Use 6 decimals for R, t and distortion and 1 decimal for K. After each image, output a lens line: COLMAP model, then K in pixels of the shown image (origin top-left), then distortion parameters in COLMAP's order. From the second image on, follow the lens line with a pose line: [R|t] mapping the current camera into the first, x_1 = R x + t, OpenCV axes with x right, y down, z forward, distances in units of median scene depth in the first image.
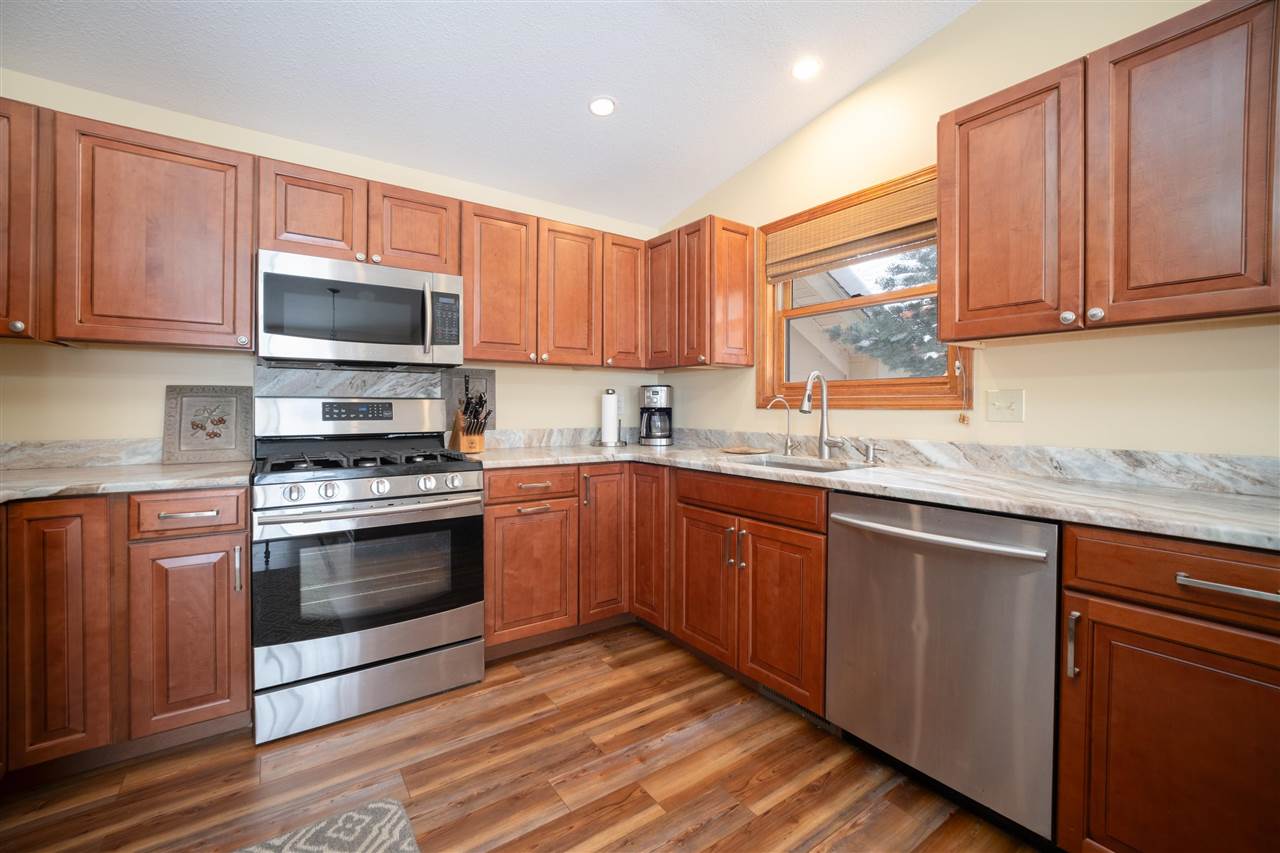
lens RADIAL K [[522.7, 0, 641.1], [0, 522.7, 412.8], [0, 0, 1]] dist [-0.001683, -0.000034]
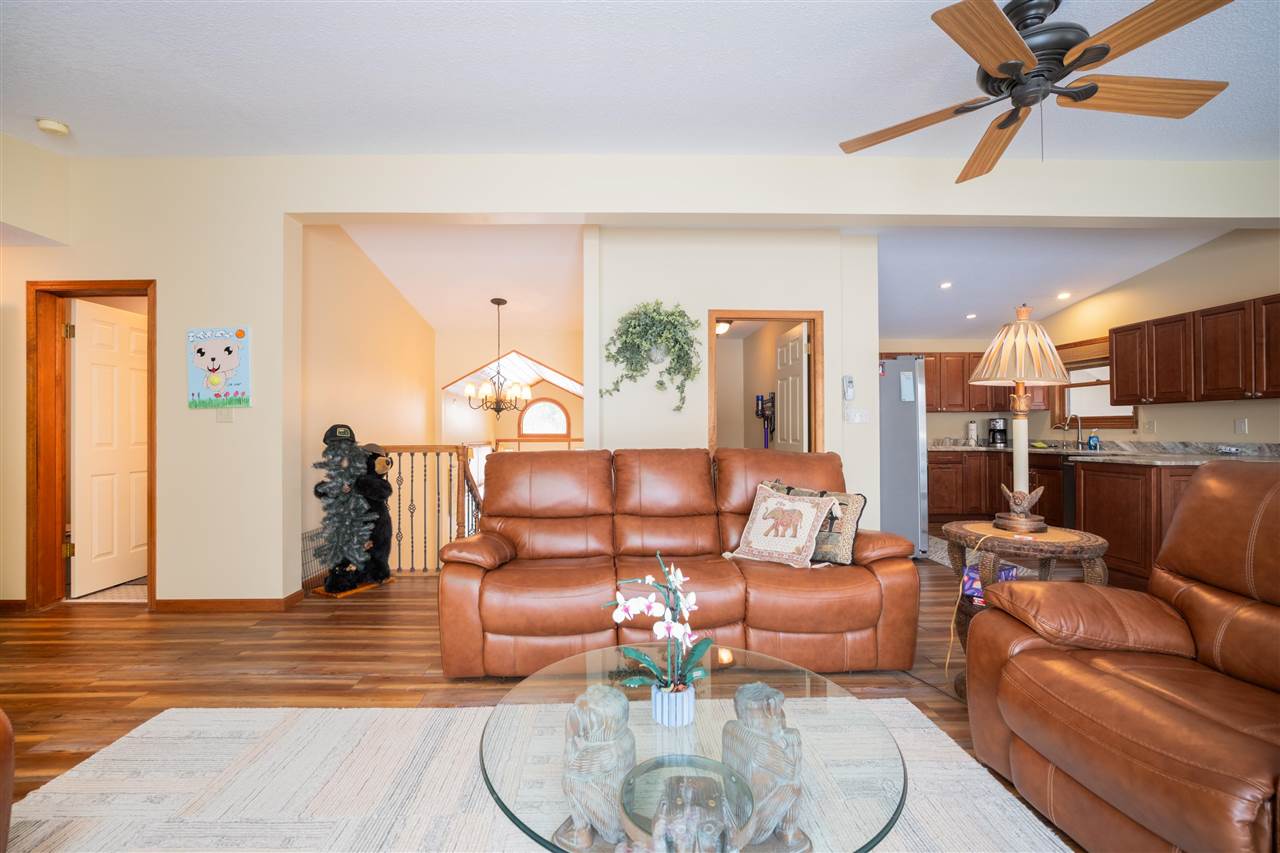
lens RADIAL K [[539.7, 0, 640.0], [0, 539.7, 426.5], [0, 0, 1]] dist [-0.020670, -0.000090]
pose [[0.844460, -0.012461, -0.535474, -0.040971], [0.002583, 0.999812, -0.019192, 0.020570], [0.535613, 0.014824, 0.844334, -1.900061]]
